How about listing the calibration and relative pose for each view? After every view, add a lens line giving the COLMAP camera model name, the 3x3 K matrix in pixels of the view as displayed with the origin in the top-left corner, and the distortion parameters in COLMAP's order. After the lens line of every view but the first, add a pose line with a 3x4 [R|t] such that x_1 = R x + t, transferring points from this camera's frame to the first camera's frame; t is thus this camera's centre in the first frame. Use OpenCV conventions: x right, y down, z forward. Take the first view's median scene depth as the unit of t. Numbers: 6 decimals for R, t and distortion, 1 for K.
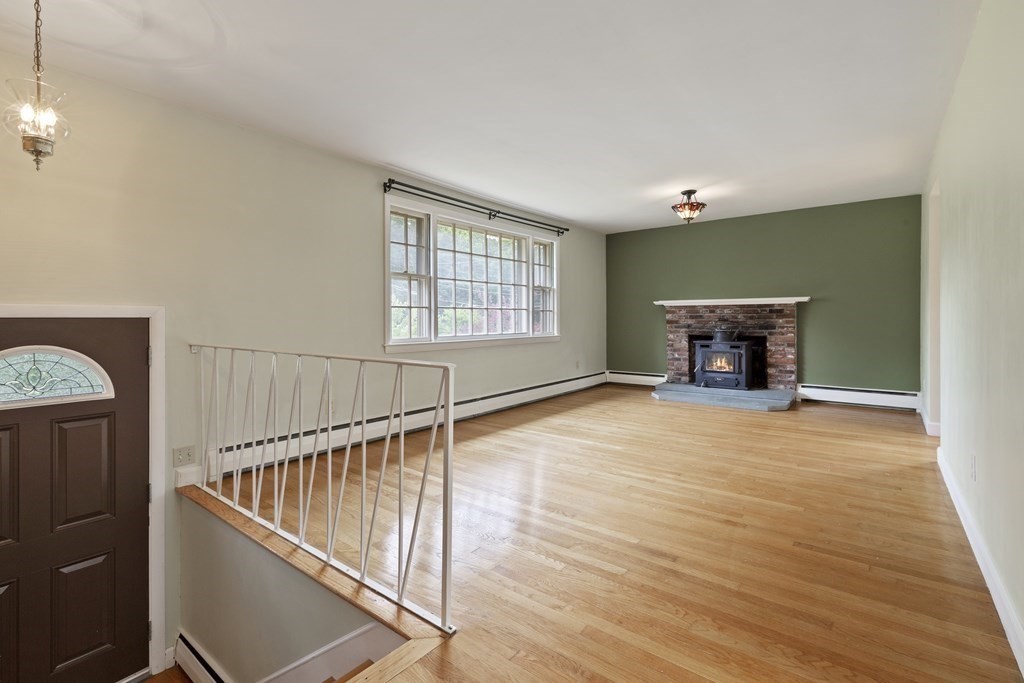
lens RADIAL K [[469.8, 0, 516.2], [0, 469.8, 313.9], [0, 0, 1]] dist [0.000980, 0.000240]
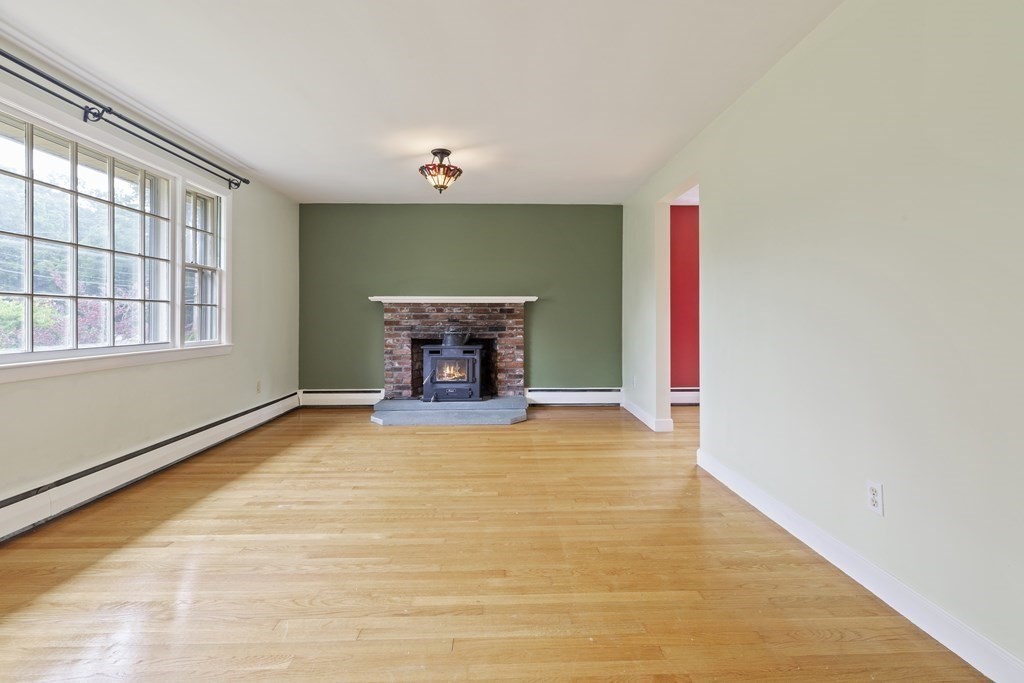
lens RADIAL K [[469.8, 0, 516.2], [0, 469.8, 313.9], [0, 0, 1]] dist [0.000980, 0.000240]
pose [[0.769243, 0.010416, 0.638871, -0.018587], [-0.009589, 0.999943, -0.004757, 0.003927], [-0.638884, -0.002467, 0.769299, 0.281273]]
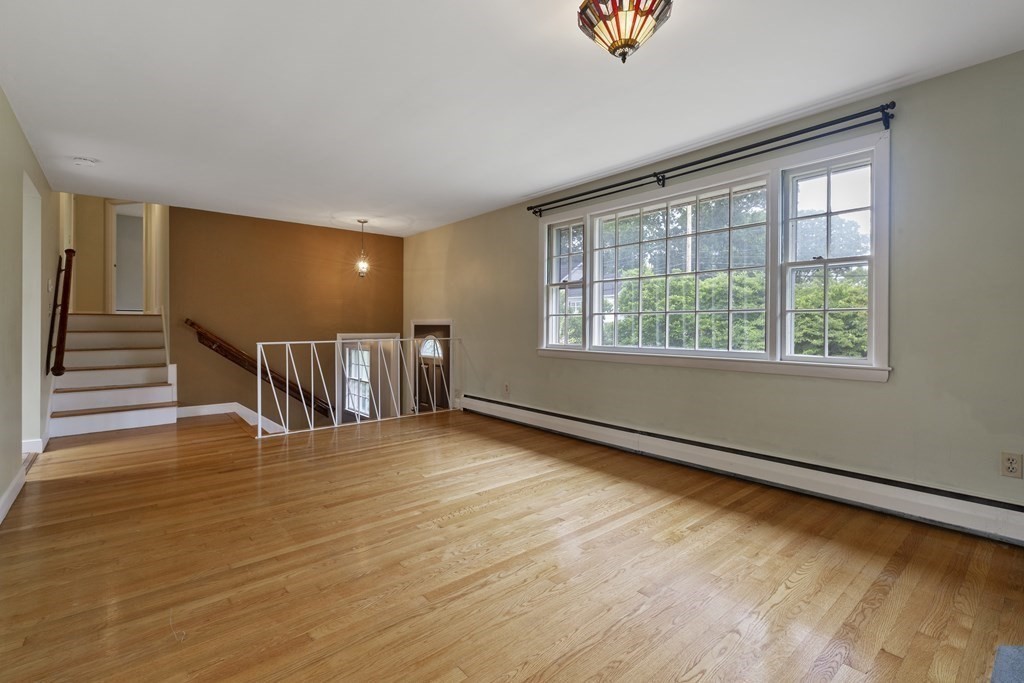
lens RADIAL K [[463.3, 0, 510.0], [0, 463.3, 326.0], [0, 0, 1]] dist [0.000136, 0.000235]
pose [[-0.203709, 0.002487, -0.979028, 0.605532], [0.010768, 0.999942, 0.000300, 0.005848], [0.978972, -0.010481, -0.203724, 0.818636]]
